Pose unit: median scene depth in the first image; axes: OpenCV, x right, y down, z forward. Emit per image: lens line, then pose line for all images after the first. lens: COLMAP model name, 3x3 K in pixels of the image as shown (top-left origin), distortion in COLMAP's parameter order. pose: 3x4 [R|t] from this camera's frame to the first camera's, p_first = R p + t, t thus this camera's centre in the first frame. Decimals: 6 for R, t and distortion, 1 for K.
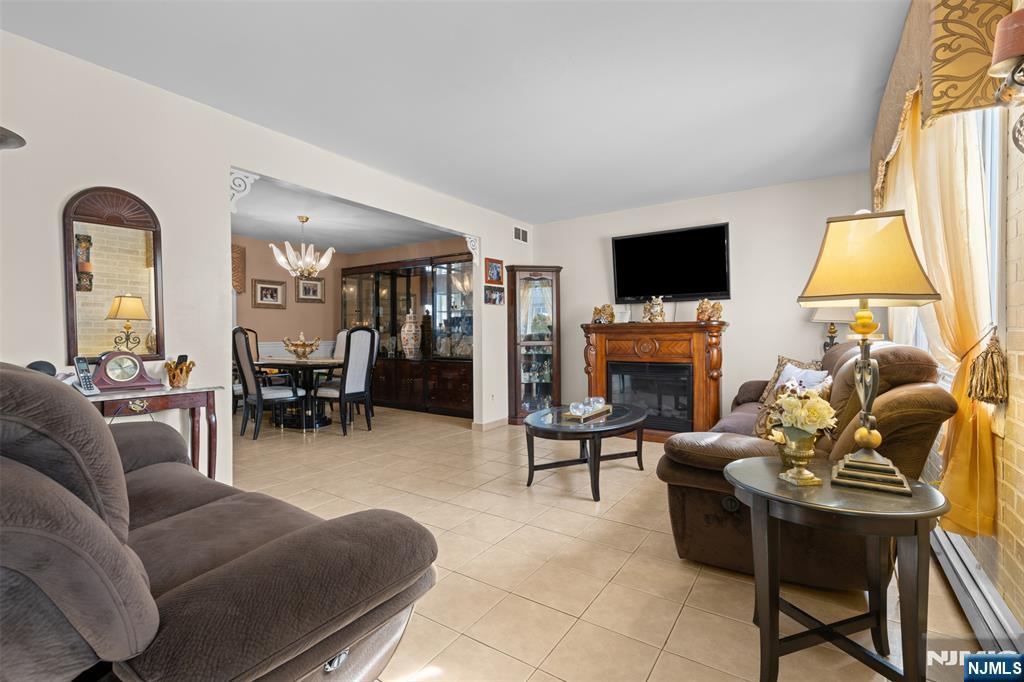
lens RADIAL K [[456.0, 0, 515.7], [0, 456.0, 336.6], [0, 0, 1]] dist [0.003153, -0.000271]
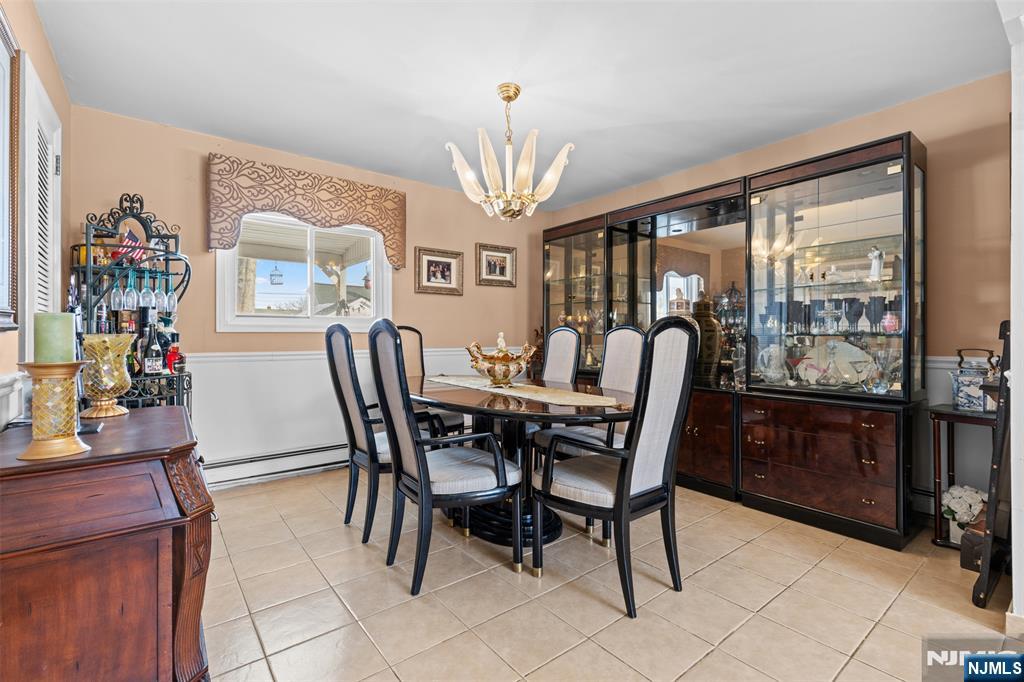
lens RADIAL K [[456.0, 0, 515.7], [0, 456.0, 336.6], [0, 0, 1]] dist [0.003153, -0.000271]
pose [[0.950691, 0.004970, -0.310100, -0.255756], [-0.006028, 0.999979, -0.002456, -0.003238], [0.310081, 0.004205, 0.950701, 0.455398]]
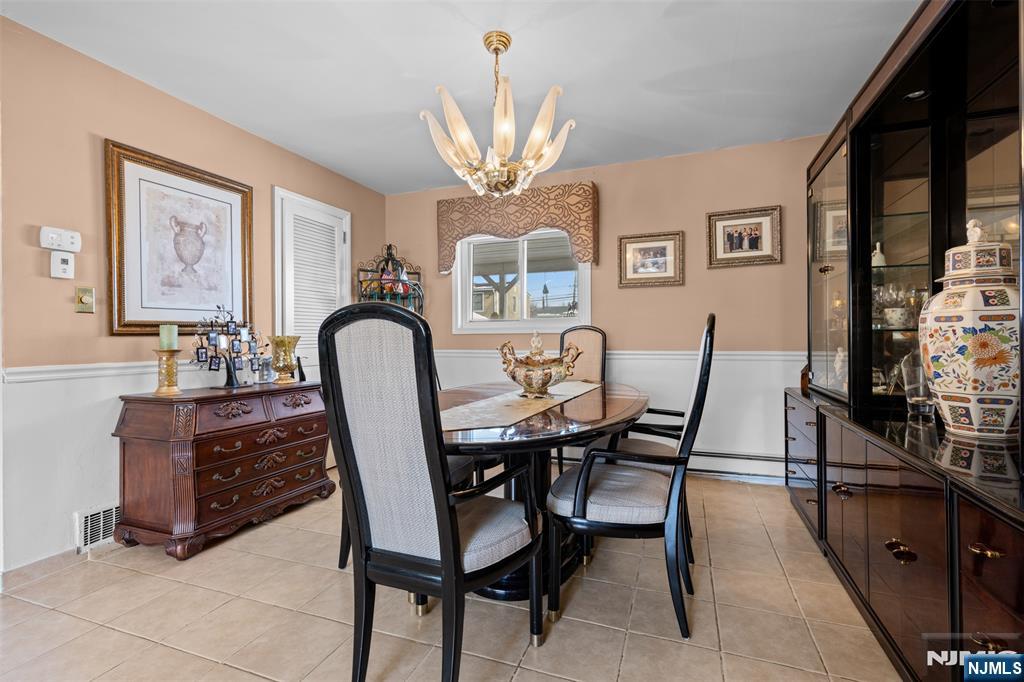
lens RADIAL K [[459.9, 0, 515.4], [0, 459.9, 337.5], [0, 0, 1]] dist [0.001212, -0.000657]
pose [[0.231180, 0.000015, -0.972911, -0.060630], [-0.001805, 0.999998, -0.000414, -0.002710], [0.972909, 0.001852, 0.231180, 0.756786]]
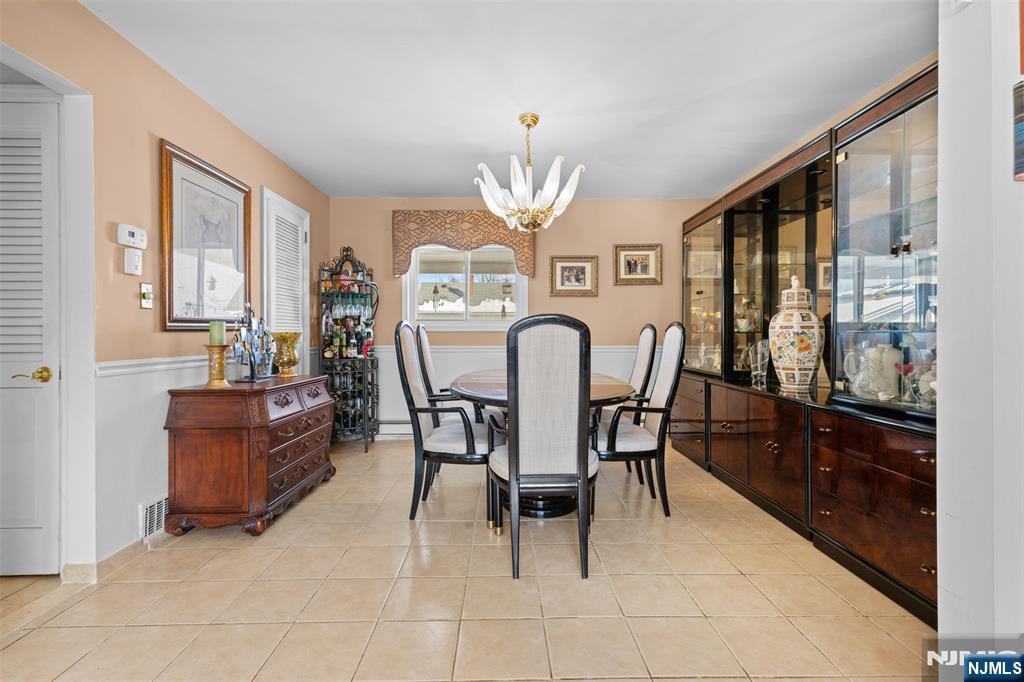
lens RADIAL K [[459.9, 0, 515.4], [0, 459.9, 337.5], [0, 0, 1]] dist [0.001212, -0.000657]
pose [[0.572179, 0.008084, -0.820089, -0.021387], [-0.008165, 0.999958, 0.004161, -0.002484], [0.820088, 0.004315, 0.572221, 0.554759]]
